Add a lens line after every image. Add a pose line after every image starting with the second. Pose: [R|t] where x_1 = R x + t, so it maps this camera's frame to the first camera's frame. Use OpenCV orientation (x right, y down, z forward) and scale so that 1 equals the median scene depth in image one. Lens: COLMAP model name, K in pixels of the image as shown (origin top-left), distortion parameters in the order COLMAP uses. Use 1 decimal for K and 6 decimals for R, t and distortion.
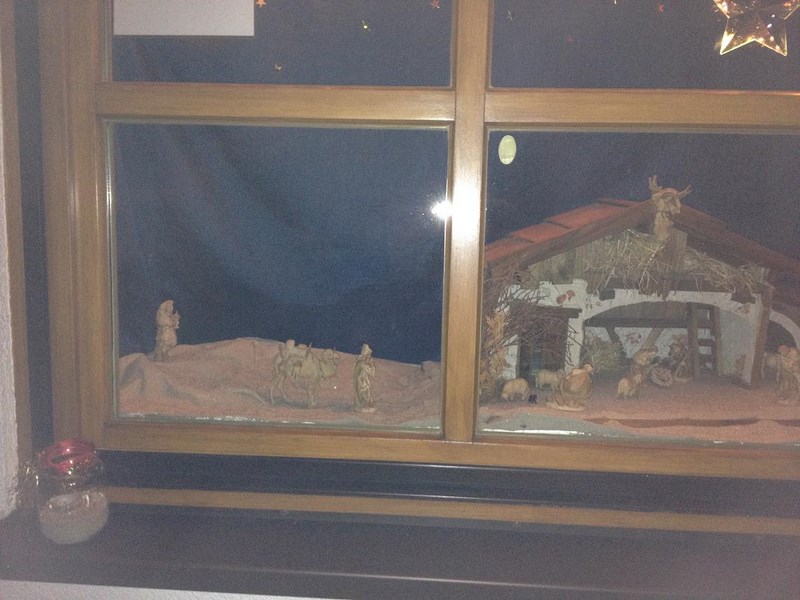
lens RADIAL K [[769.8, 0, 403.2], [0, 769.8, 300.5], [0, 0, 1]] dist [0.181322, -0.398755]
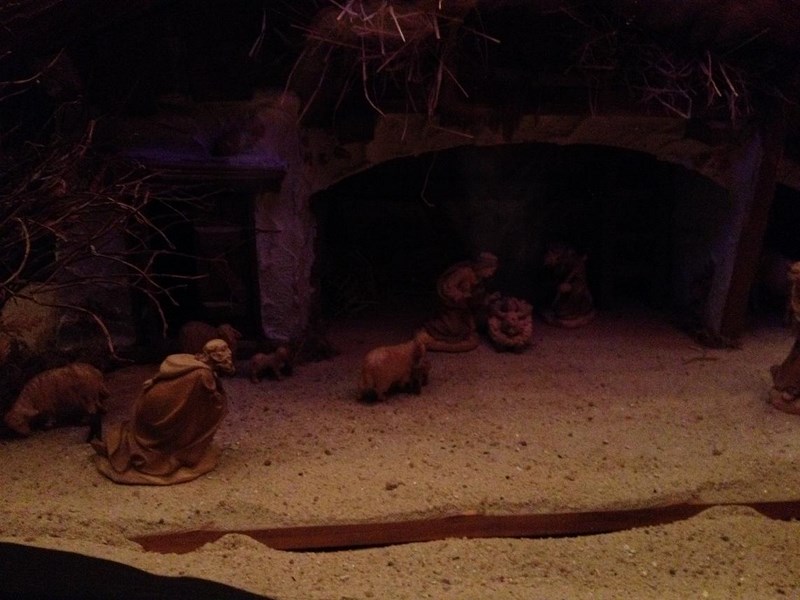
lens RADIAL K [[769.8, 0, 403.2], [0, 769.8, 300.5], [0, 0, 1]] dist [0.181322, -0.398755]
pose [[0.998722, -0.013787, -0.048625, 0.310331], [0.024194, 0.975100, 0.220443, -0.009834], [0.044375, -0.221337, 0.974187, 0.621482]]
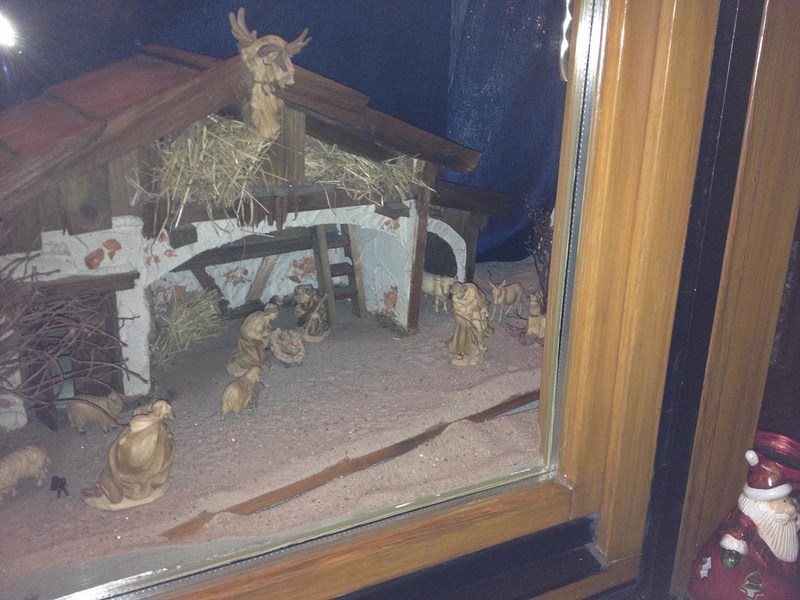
lens RADIAL K [[747.5, 0, 398.8], [0, 747.5, 296.6], [0, 0, 1]] dist [0.154295, -0.340047]
pose [[0.870224, -0.175268, 0.460426, 0.144942], [0.065352, 0.967386, 0.244732, -0.088489], [-0.488303, -0.182882, 0.853296, 0.473618]]
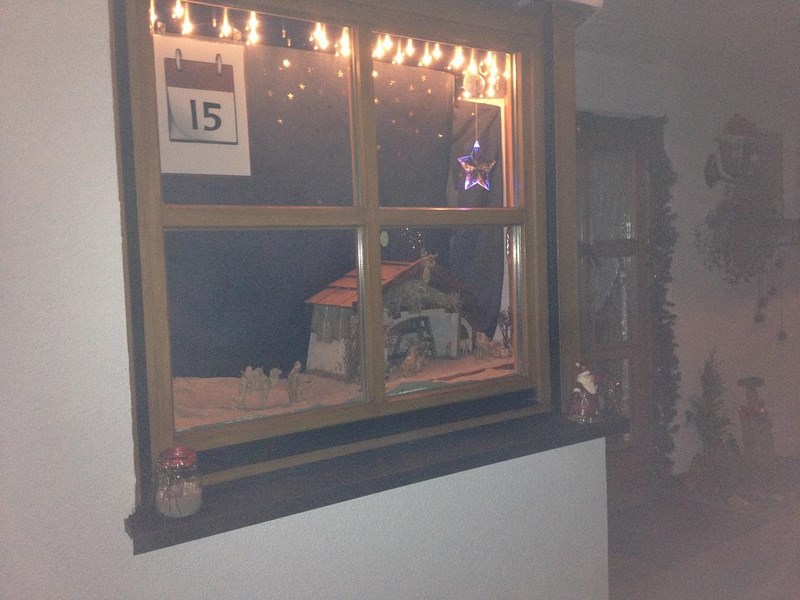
lens RADIAL K [[769.8, 0, 403.2], [0, 769.8, 300.5], [0, 0, 1]] dist [0.181322, -0.398755]
pose [[0.773744, -0.090360, 0.627022, -0.818790], [0.130586, 0.991268, -0.018292, -0.008463], [-0.619894, 0.096034, 0.778787, -0.356743]]
